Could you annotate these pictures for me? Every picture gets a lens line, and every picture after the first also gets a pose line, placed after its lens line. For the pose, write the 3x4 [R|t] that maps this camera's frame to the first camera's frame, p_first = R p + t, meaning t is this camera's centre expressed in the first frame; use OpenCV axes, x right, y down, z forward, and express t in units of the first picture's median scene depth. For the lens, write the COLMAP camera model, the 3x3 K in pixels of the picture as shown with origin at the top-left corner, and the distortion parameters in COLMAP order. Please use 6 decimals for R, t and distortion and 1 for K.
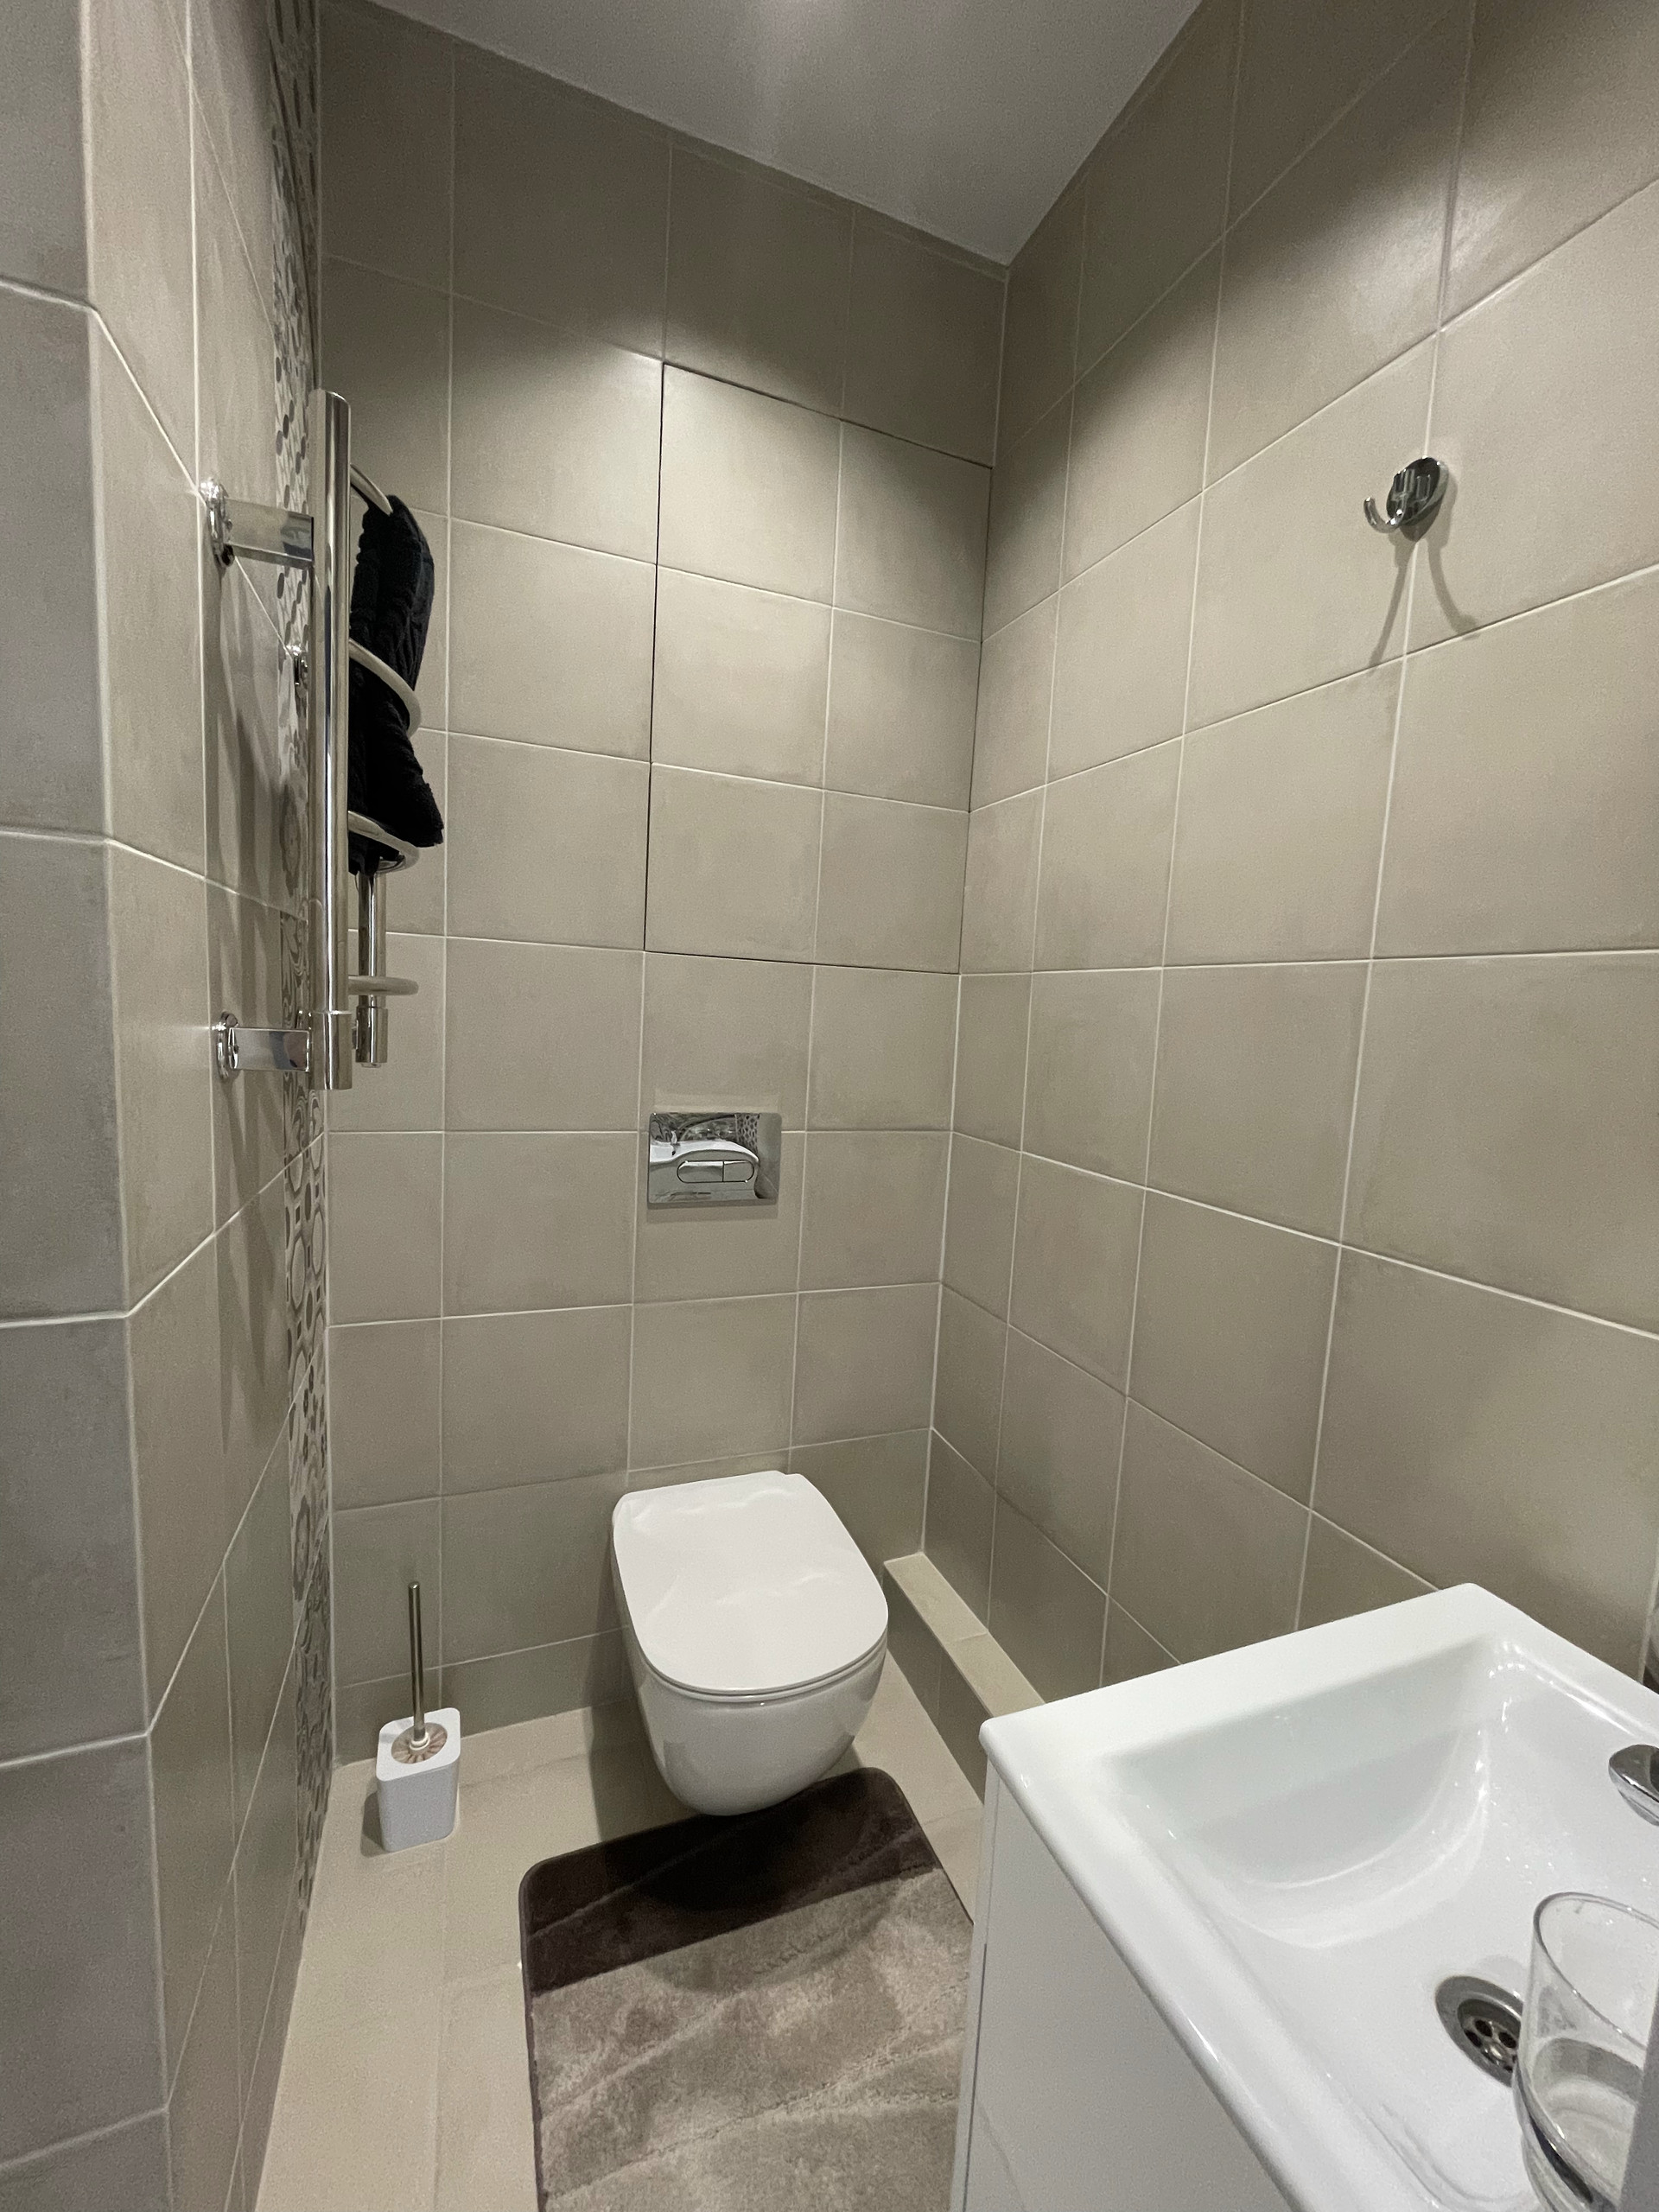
lens RADIAL K [[895.1, 0, 832.1], [0, 895.1, 1102.5], [0, 0, 1]] dist [-0.002383, -0.000308]
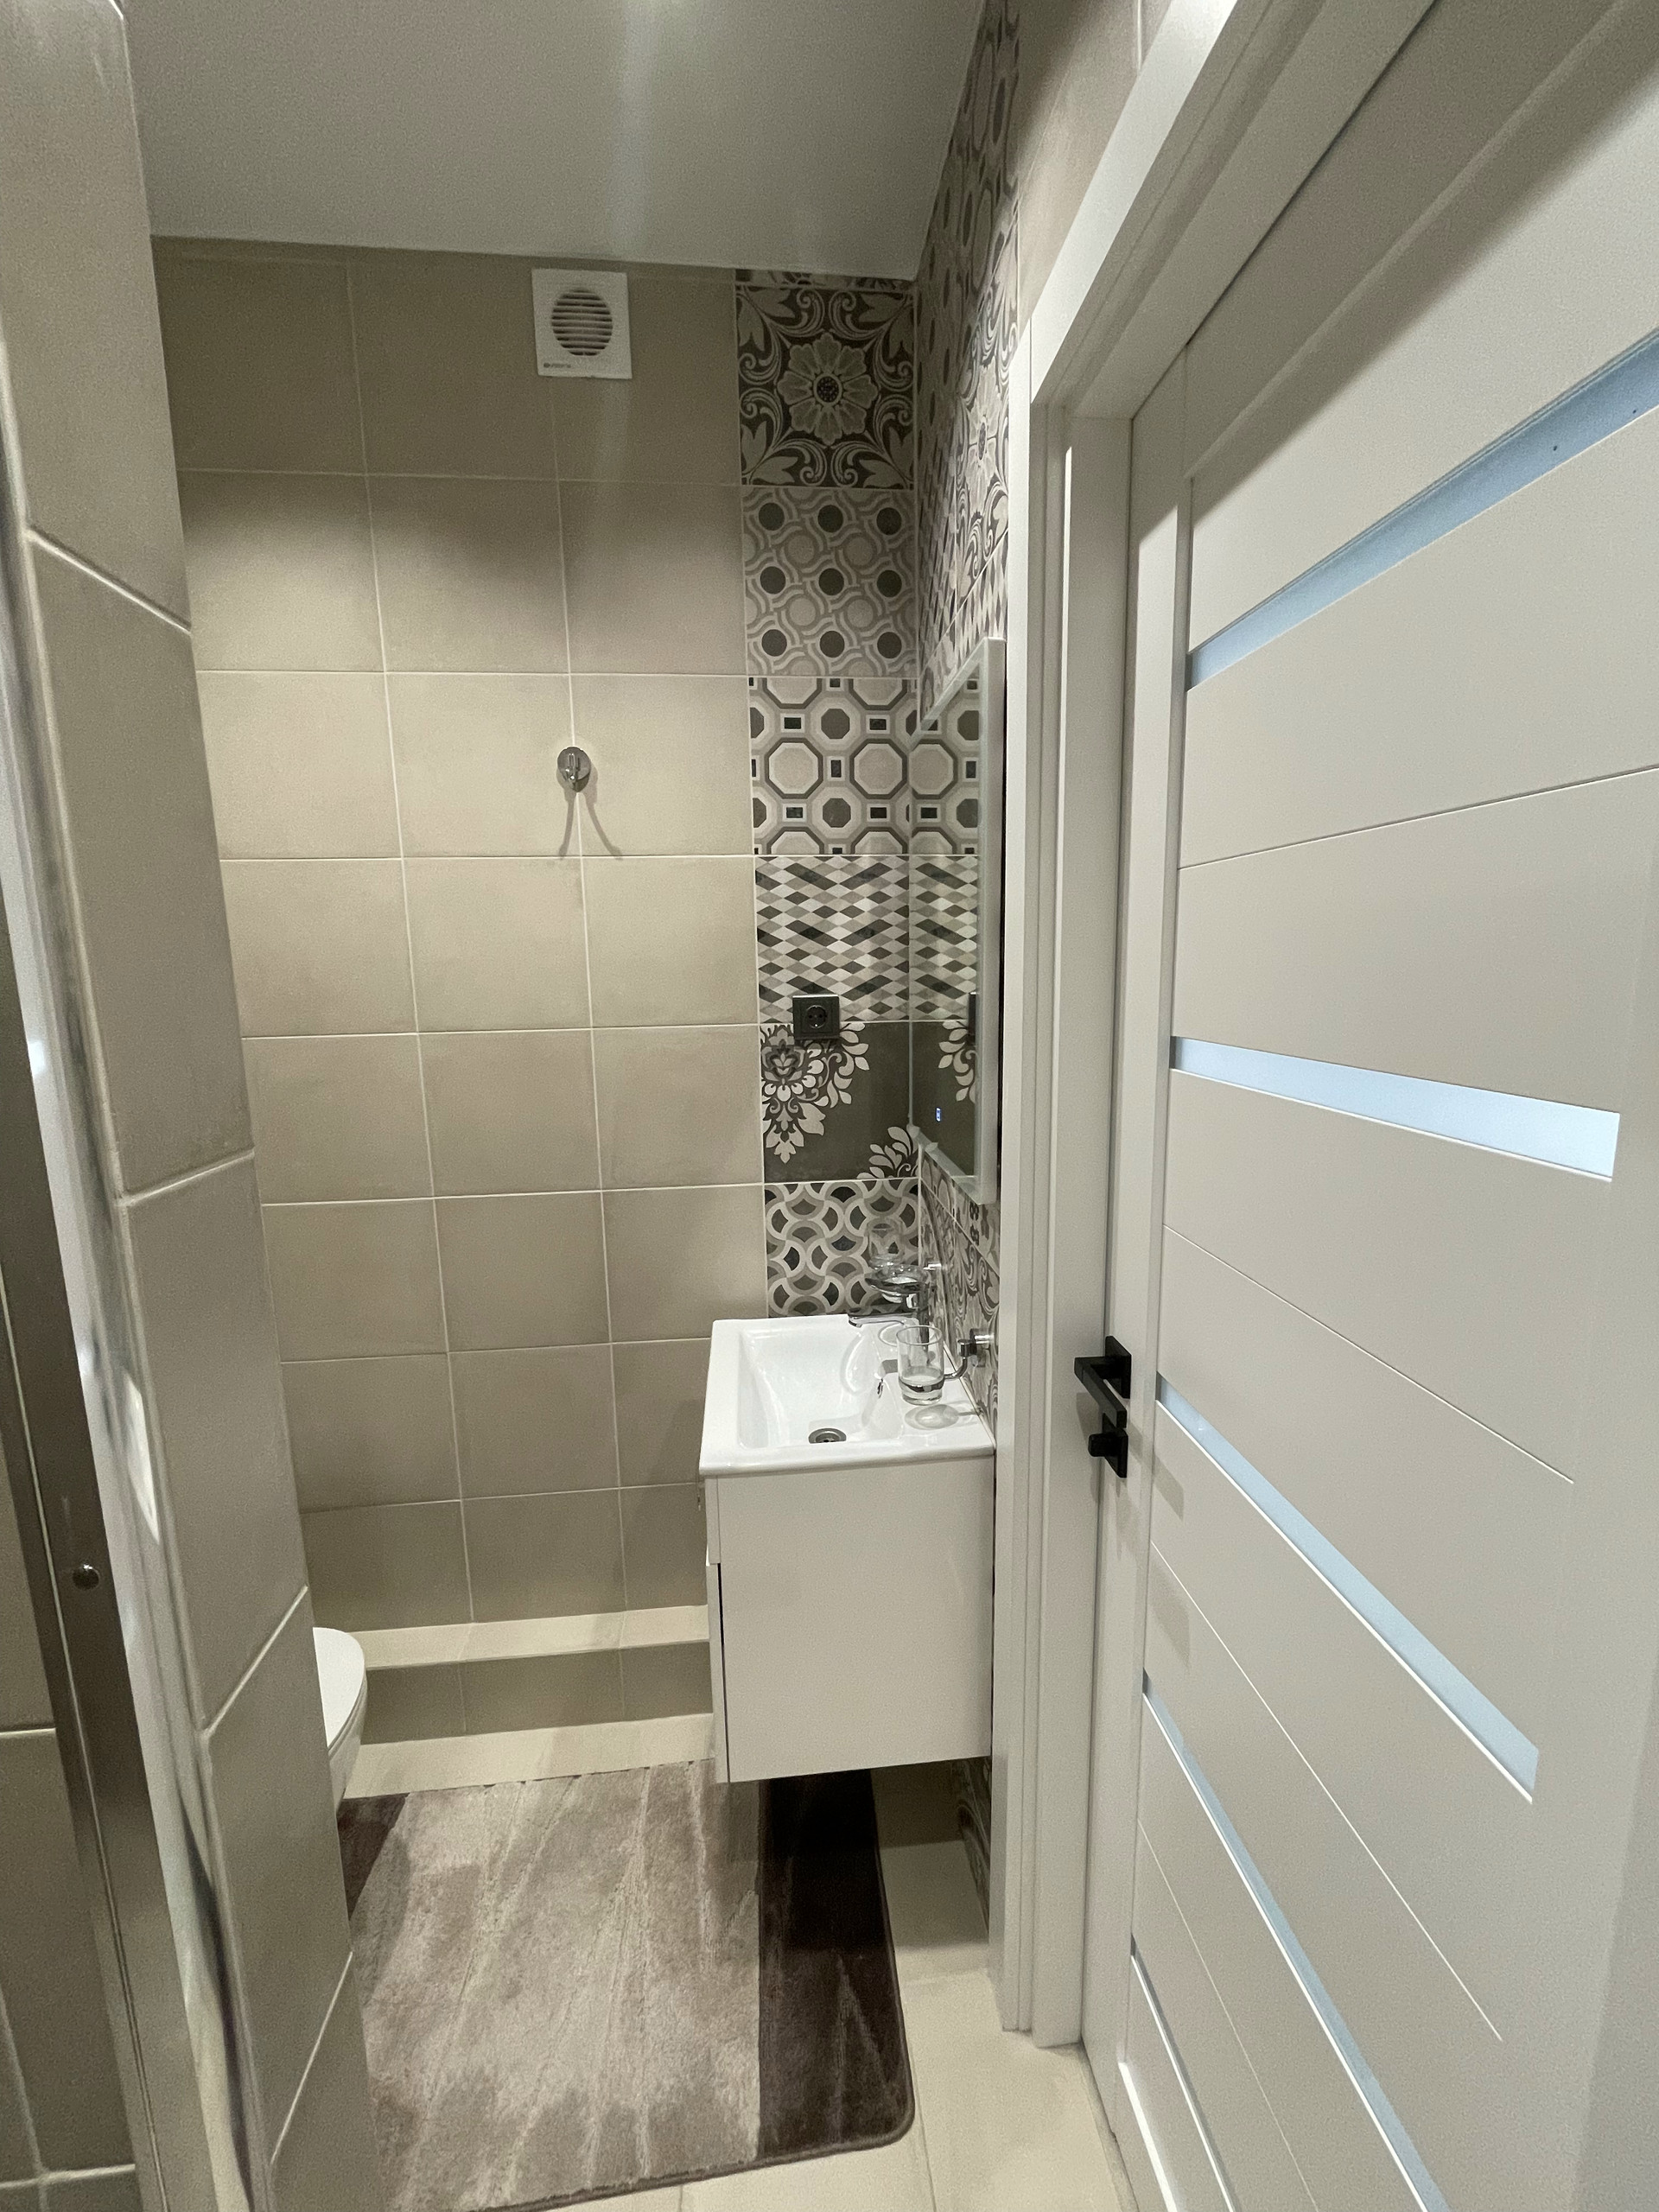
lens RADIAL K [[895.1, 0, 830.9], [0, 895.1, 1105.1], [0, 0, 1]] dist [-0.002383, -0.000308]
pose [[0.277853, -0.212242, 0.936884, -0.890619], [0.132586, 0.974426, 0.181426, -0.256354], [-0.951430, 0.073808, 0.298888, 0.043898]]
